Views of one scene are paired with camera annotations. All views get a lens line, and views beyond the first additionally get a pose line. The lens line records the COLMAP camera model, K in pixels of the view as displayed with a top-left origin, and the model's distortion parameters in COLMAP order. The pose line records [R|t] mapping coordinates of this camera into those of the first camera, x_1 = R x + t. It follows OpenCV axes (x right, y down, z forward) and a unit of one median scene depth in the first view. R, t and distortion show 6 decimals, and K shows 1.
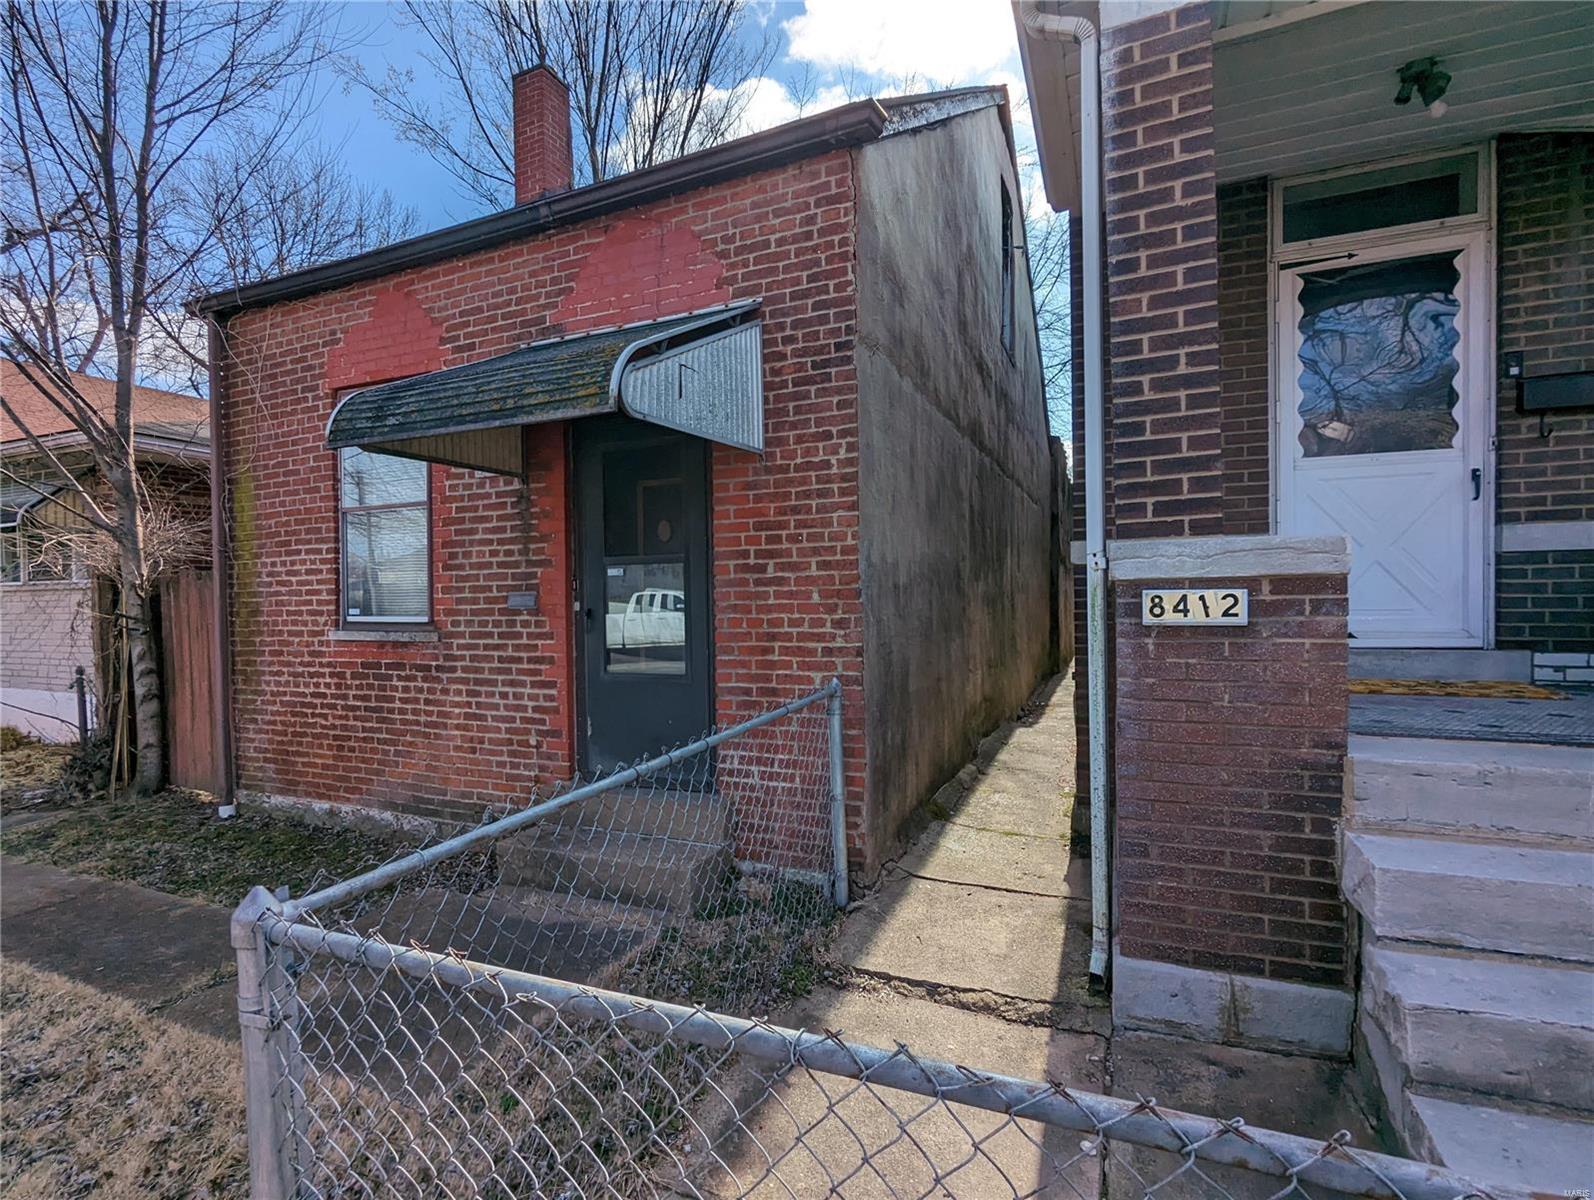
lens RADIAL K [[765.0, 0, 793.1], [0, 765.0, 597.3], [0, 0, 1]] dist [0.005845, -0.001919]
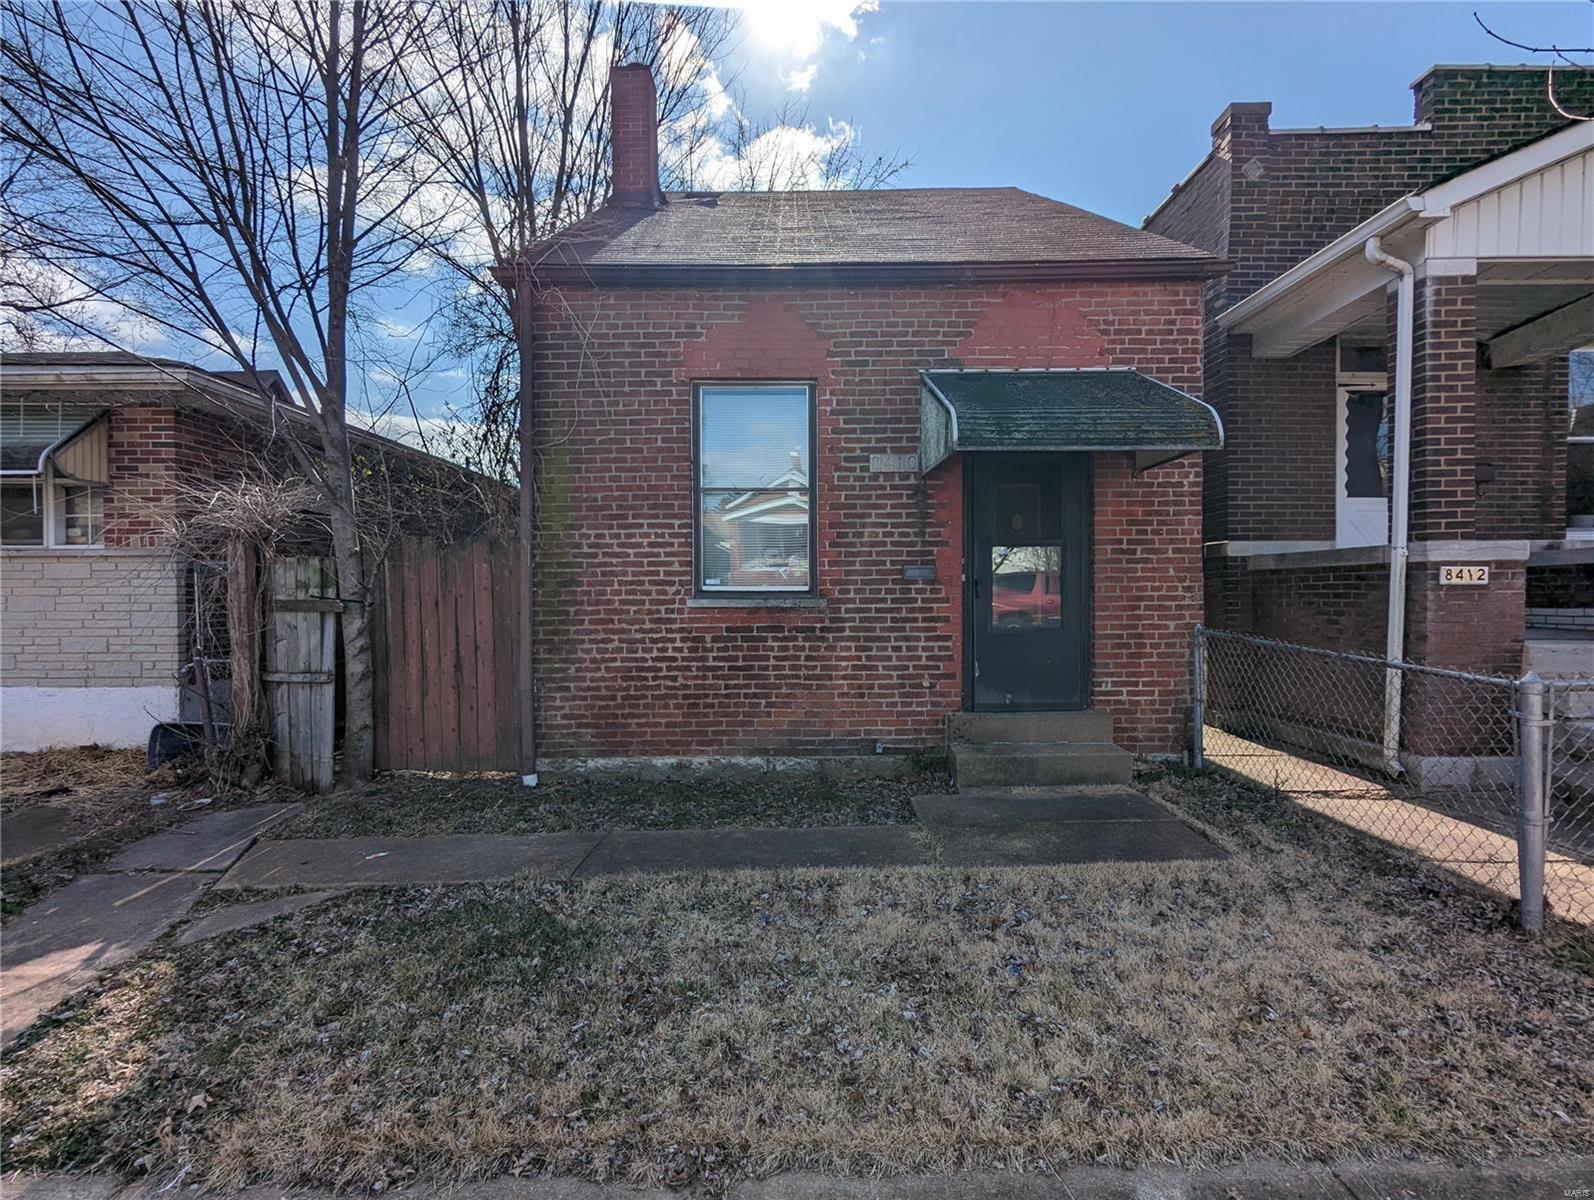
lens RADIAL K [[765.0, 0, 793.1], [0, 765.0, 597.3], [0, 0, 1]] dist [0.005845, -0.001919]
pose [[0.914129, 0.005630, 0.405385, -1.014416], [-0.007304, 0.999970, 0.002584, 0.041657], [-0.405358, -0.005323, 0.914142, -0.066294]]
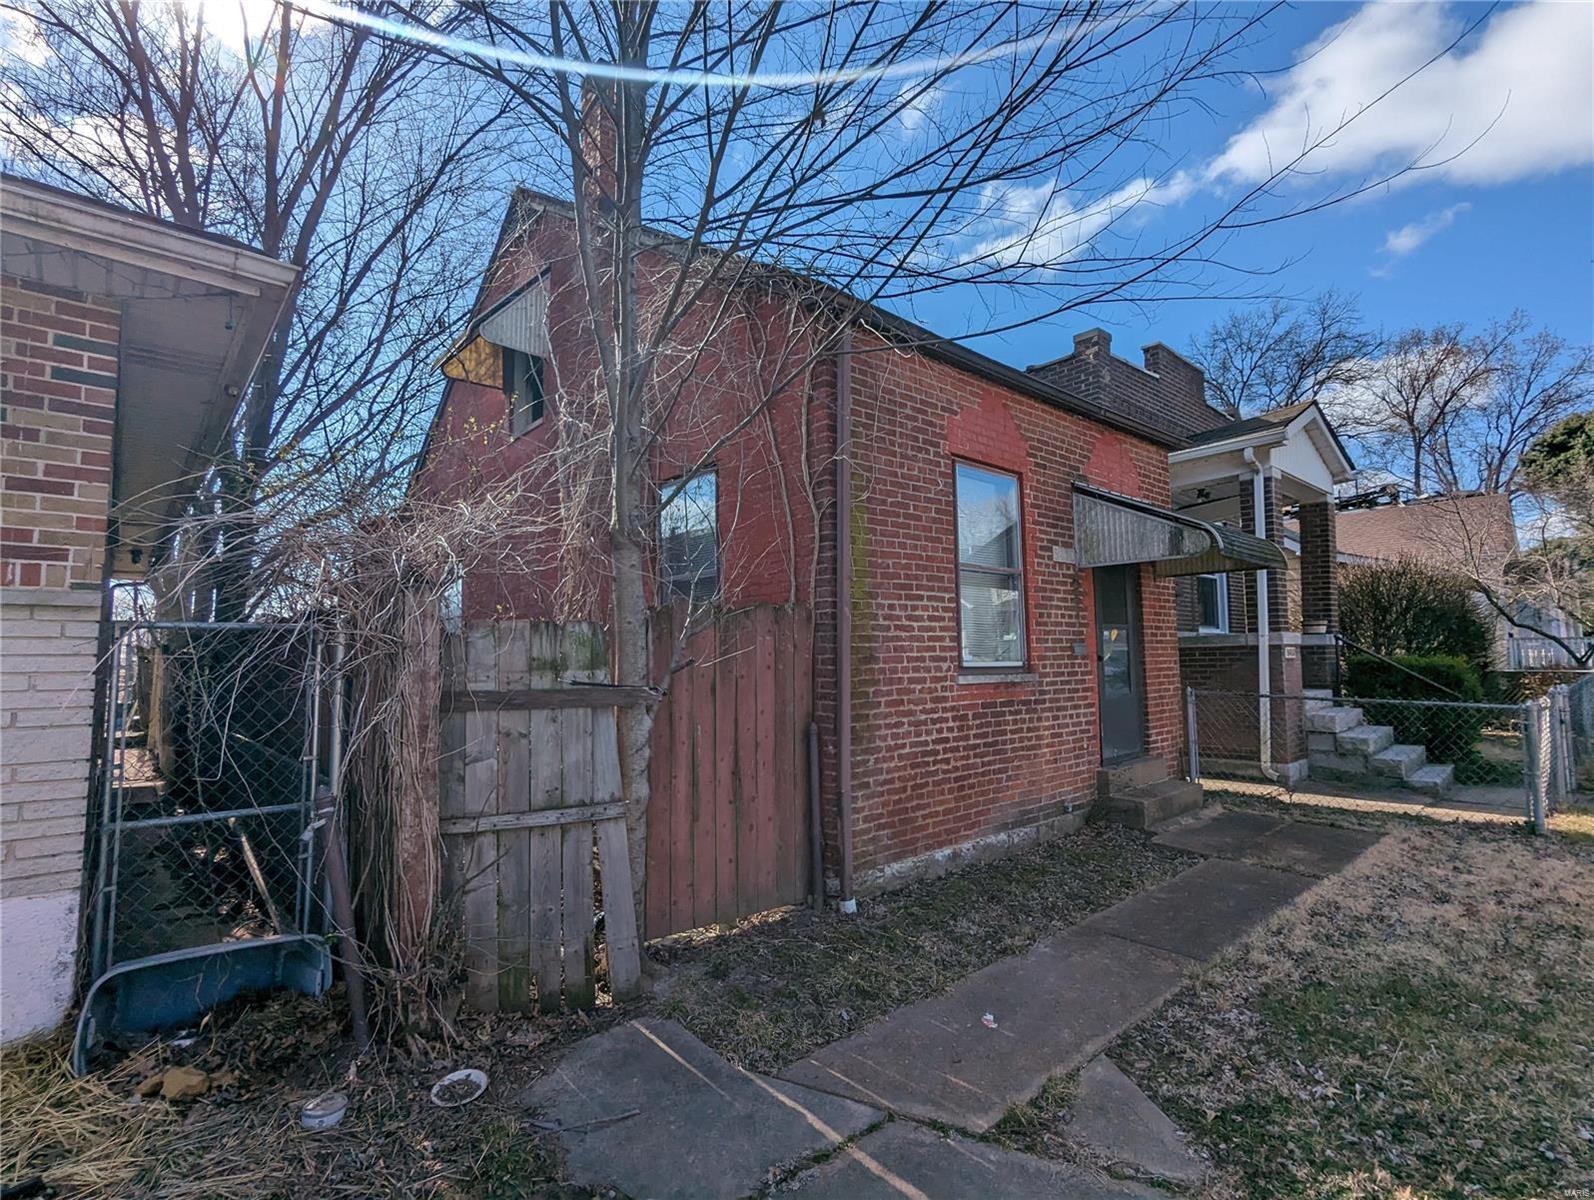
lens RADIAL K [[765.0, 0, 793.1], [0, 765.0, 597.3], [0, 0, 1]] dist [0.005845, -0.001919]
pose [[0.409587, 0.086618, 0.908150, -1.857525], [0.012903, 0.994833, -0.100705, 0.044043], [-0.912180, 0.052966, 0.406352, 0.863469]]
